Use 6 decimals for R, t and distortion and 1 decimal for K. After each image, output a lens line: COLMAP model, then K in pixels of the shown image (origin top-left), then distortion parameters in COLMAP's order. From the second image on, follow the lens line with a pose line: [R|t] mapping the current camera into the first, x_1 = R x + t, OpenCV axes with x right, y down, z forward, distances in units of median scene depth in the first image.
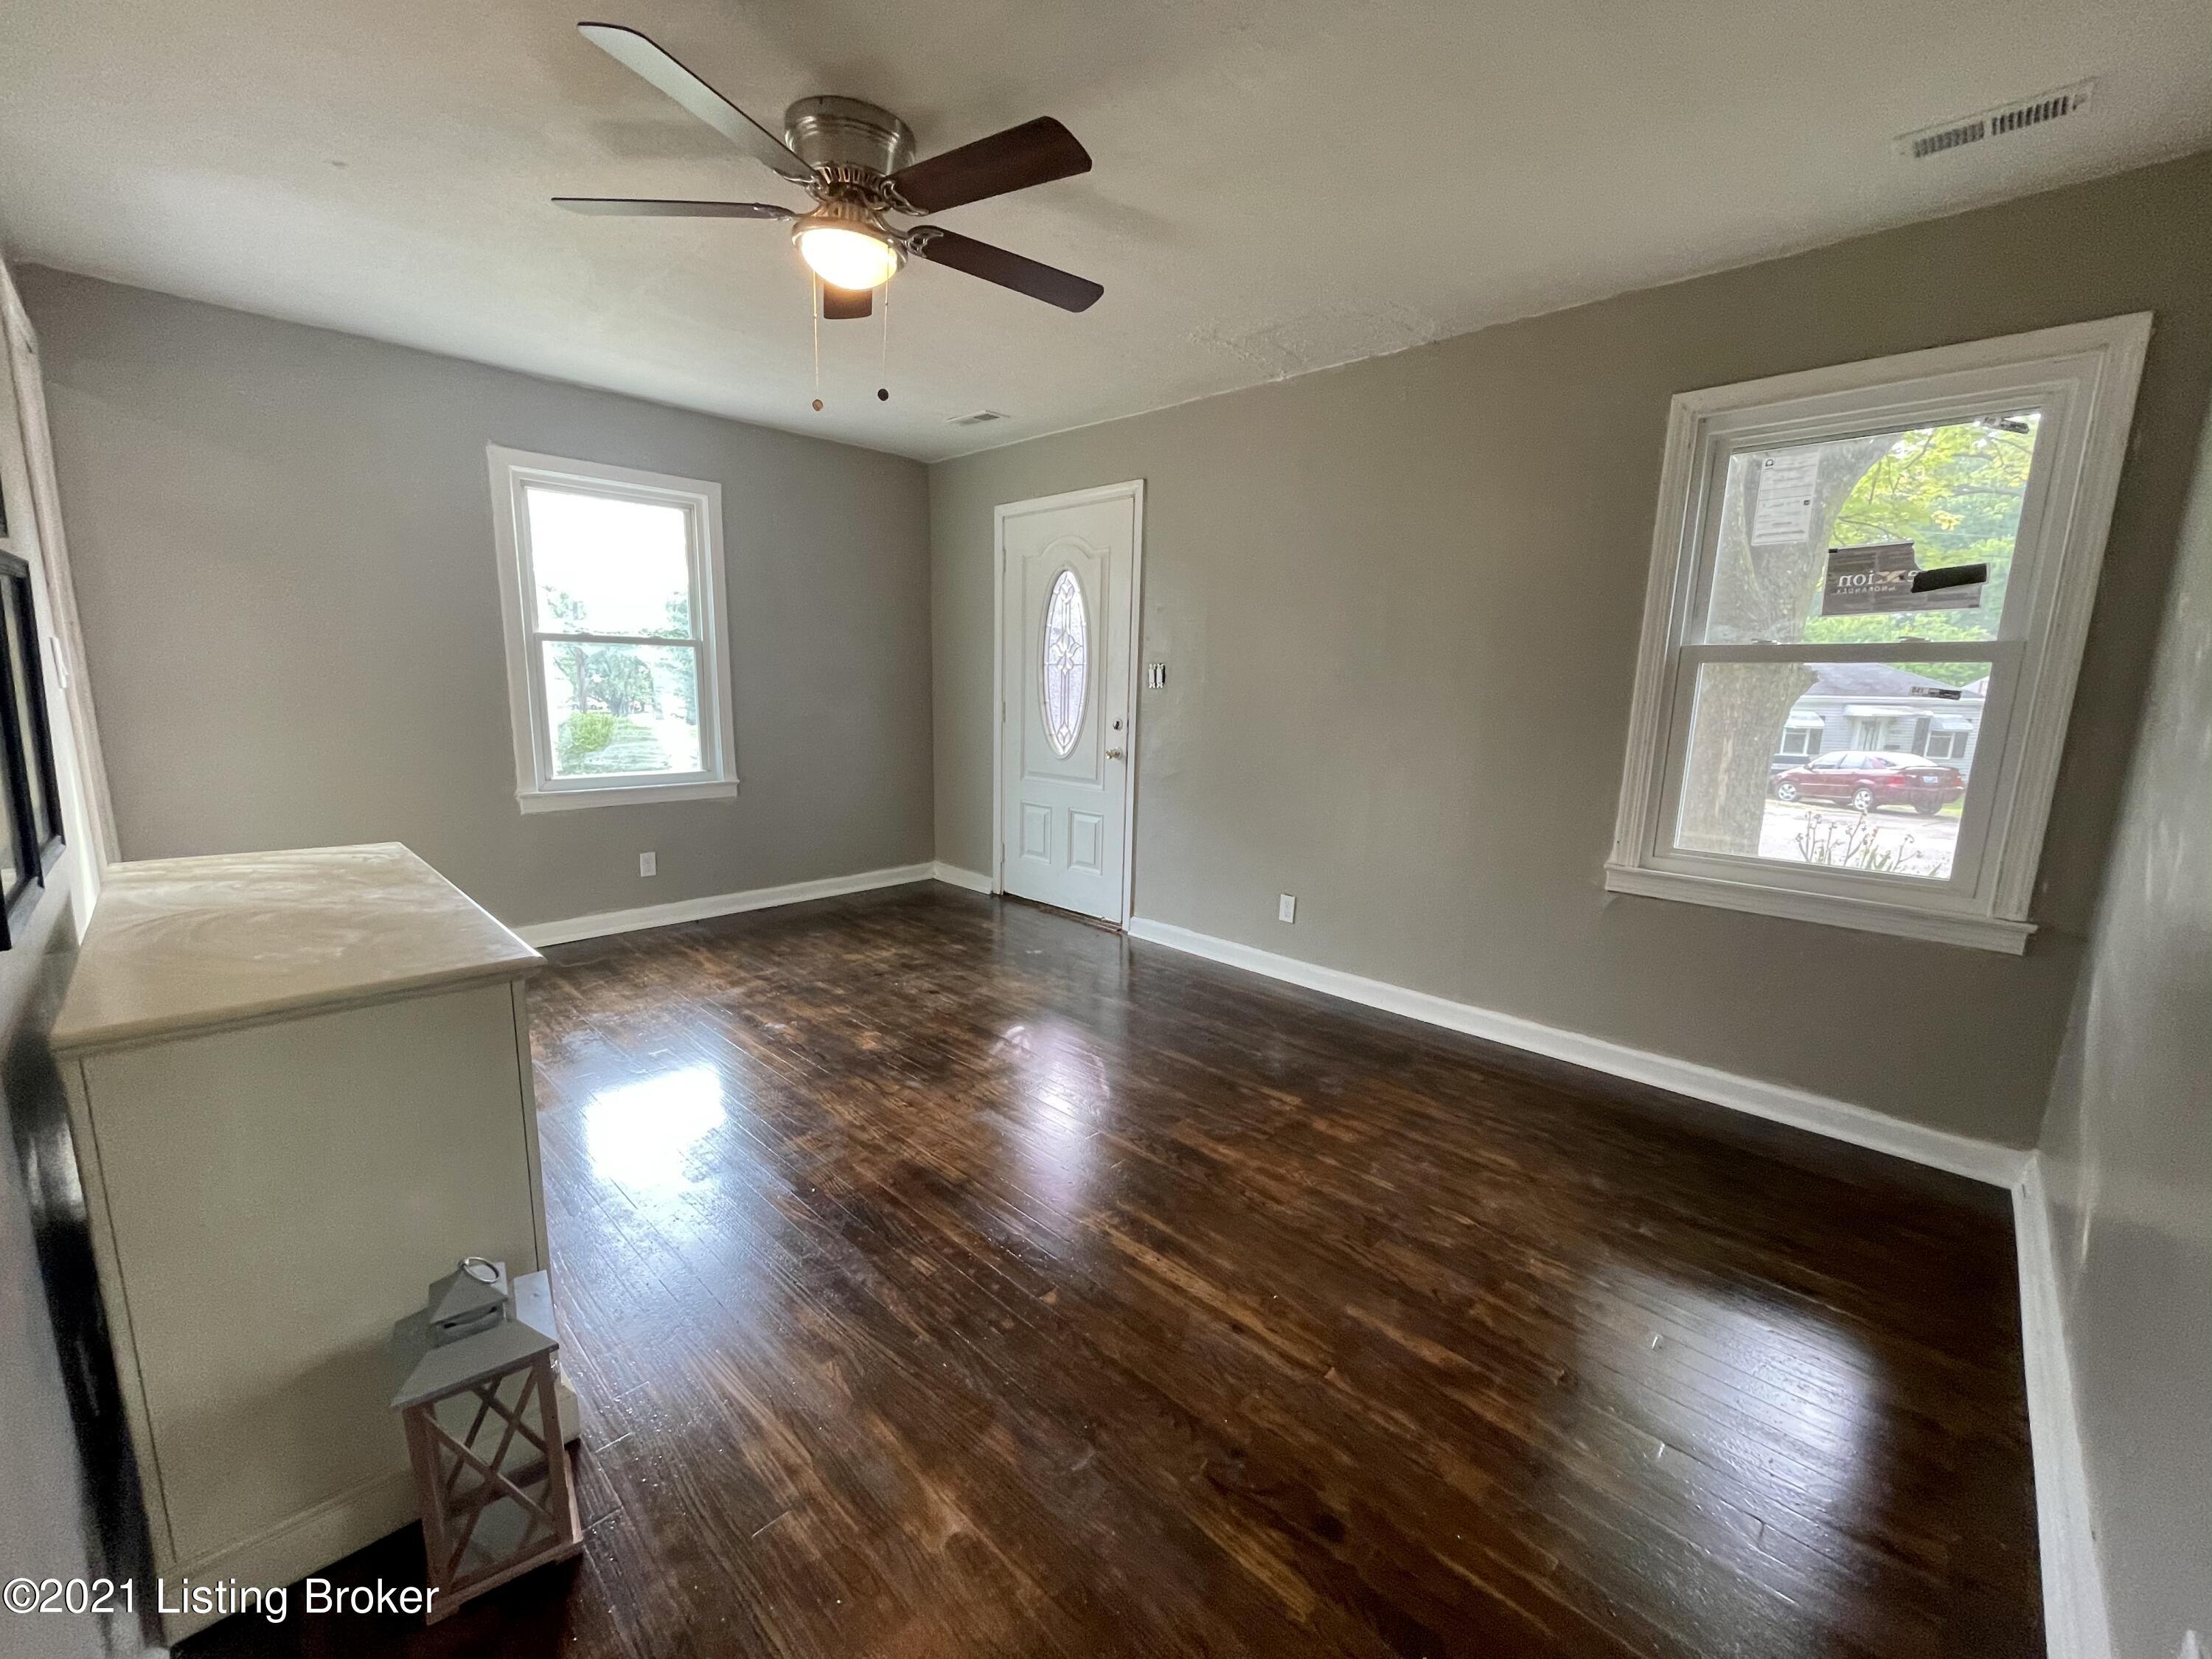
lens RADIAL K [[900.3, 0, 1104.1], [0, 900.3, 850.5], [0, 0, 1]] dist [-0.009469, 0.000056]
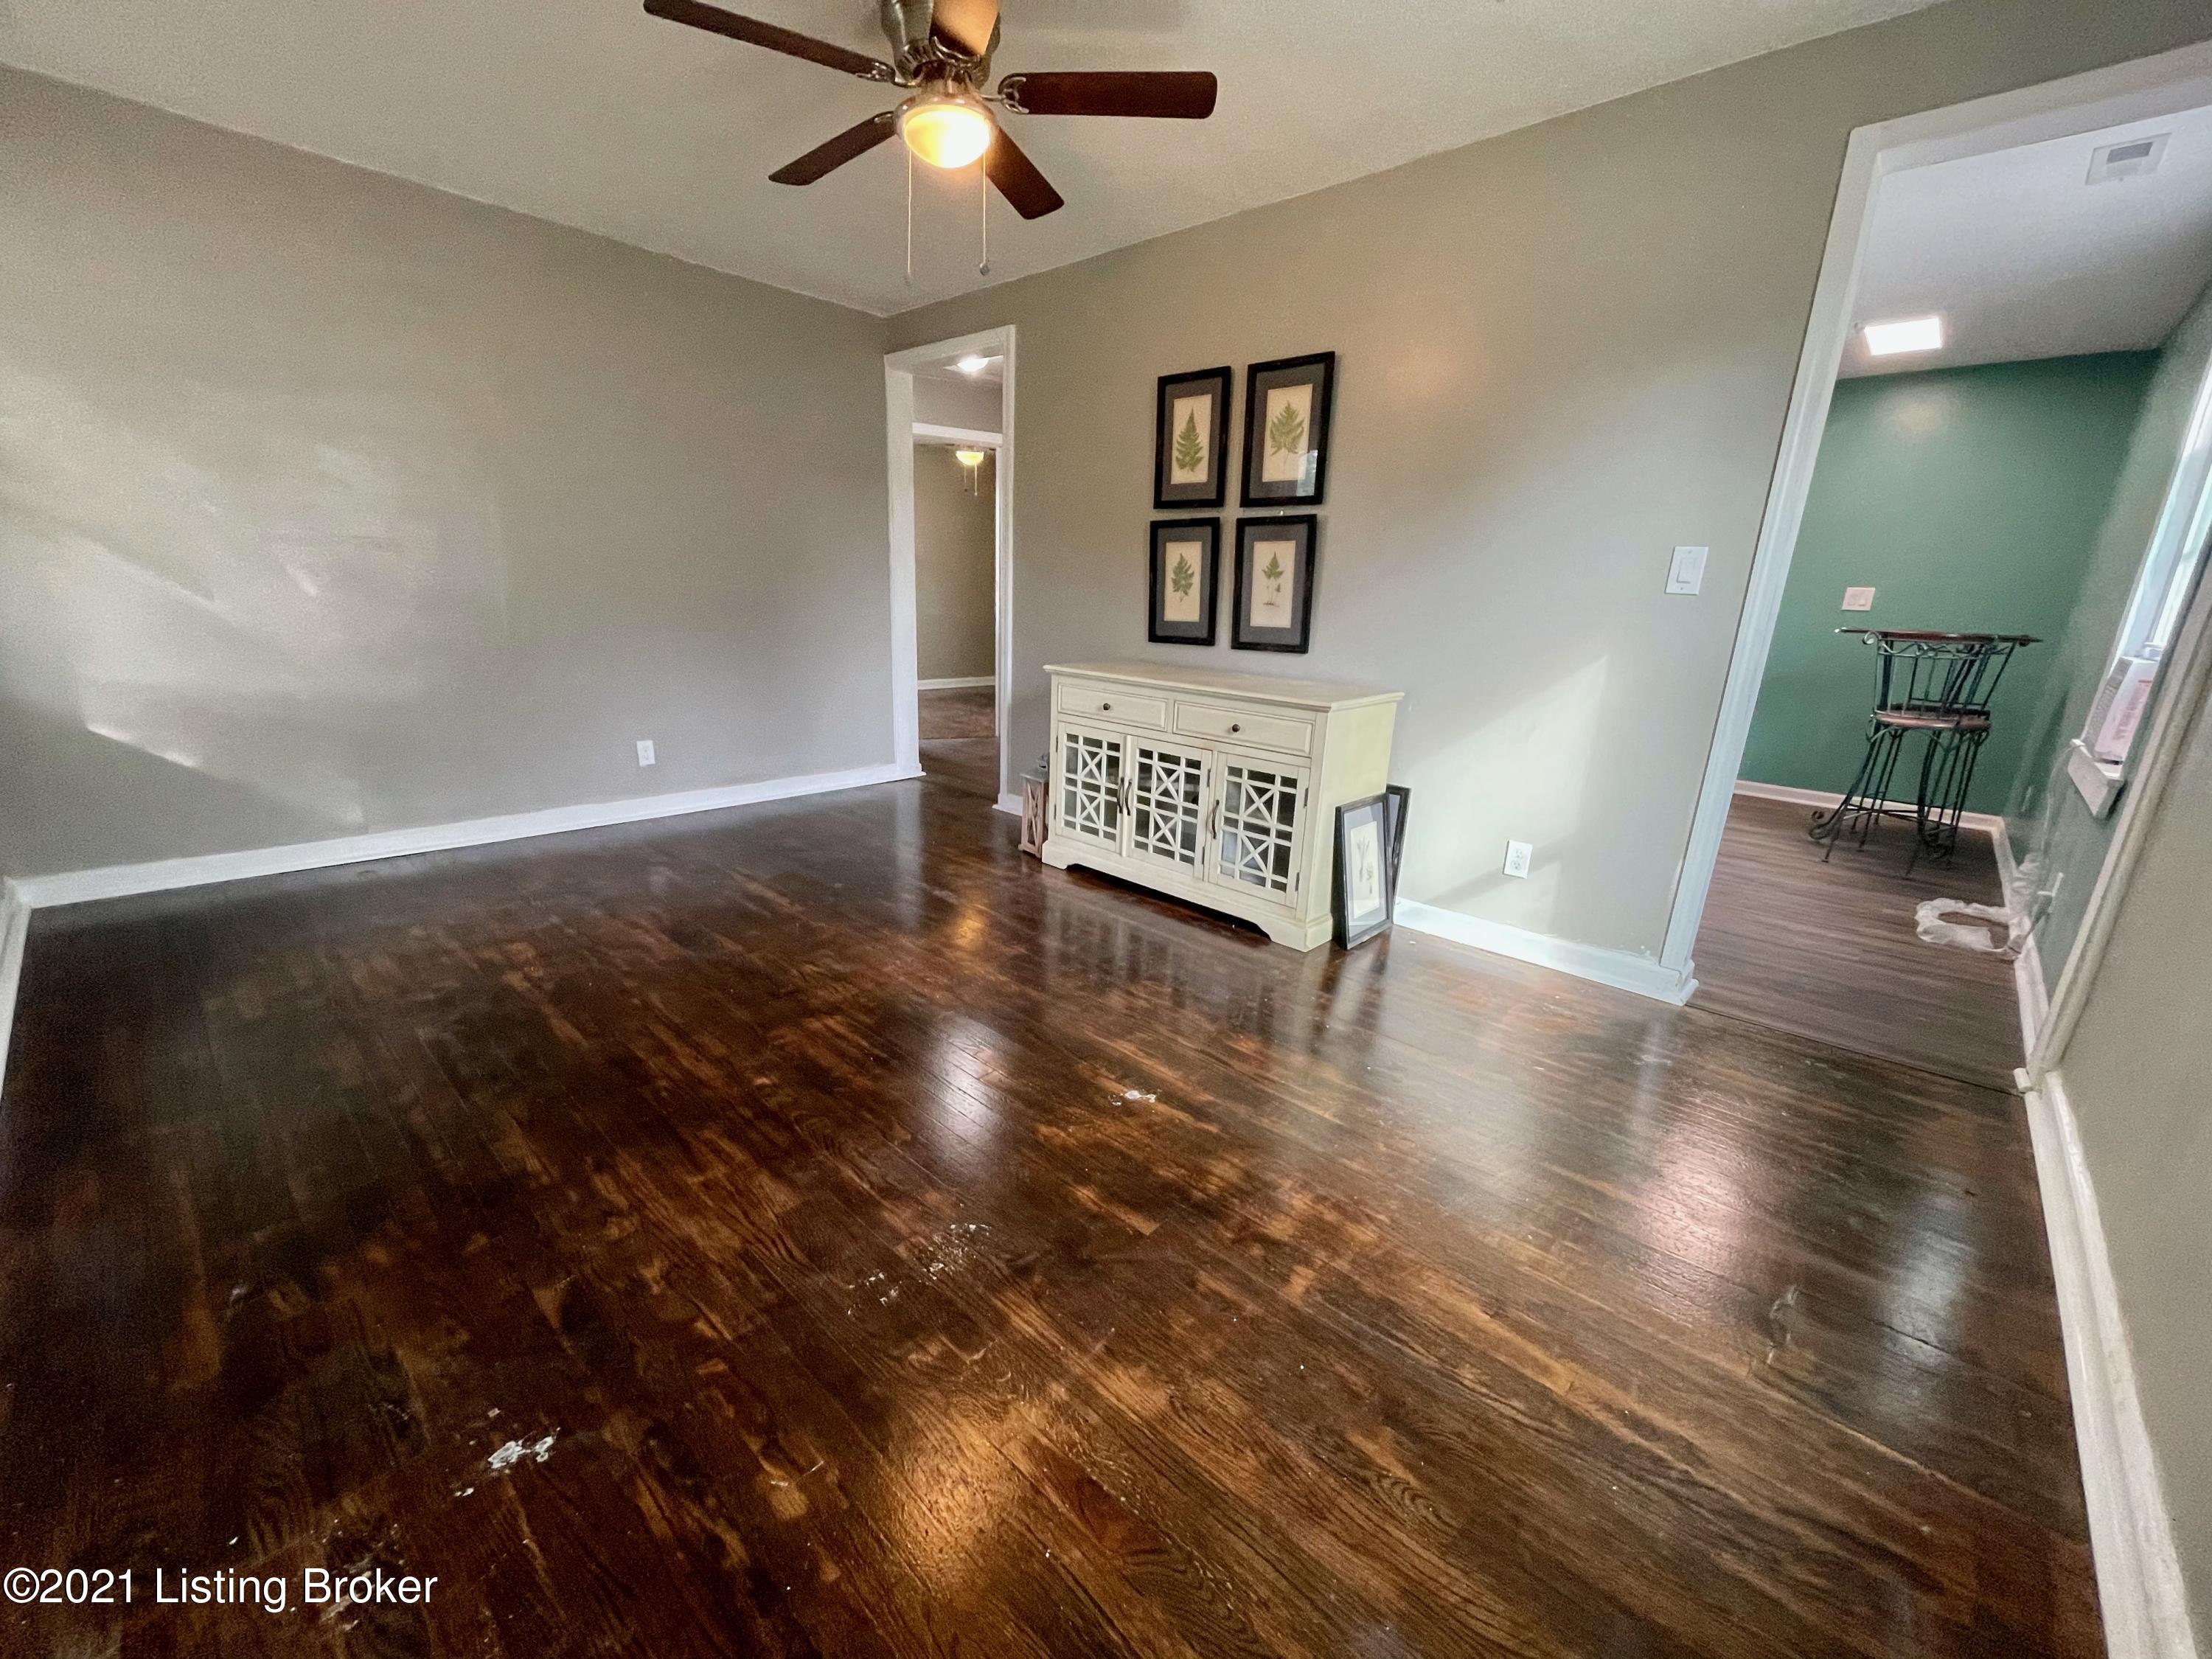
lens RADIAL K [[900.3, 0, 1104.1], [0, 900.3, 850.5], [0, 0, 1]] dist [-0.009469, 0.000056]
pose [[-0.997940, -0.054177, -0.034349, -0.271396], [-0.063817, 0.892811, 0.445888, -0.218732], [0.006510, 0.447162, -0.894429, 1.318438]]
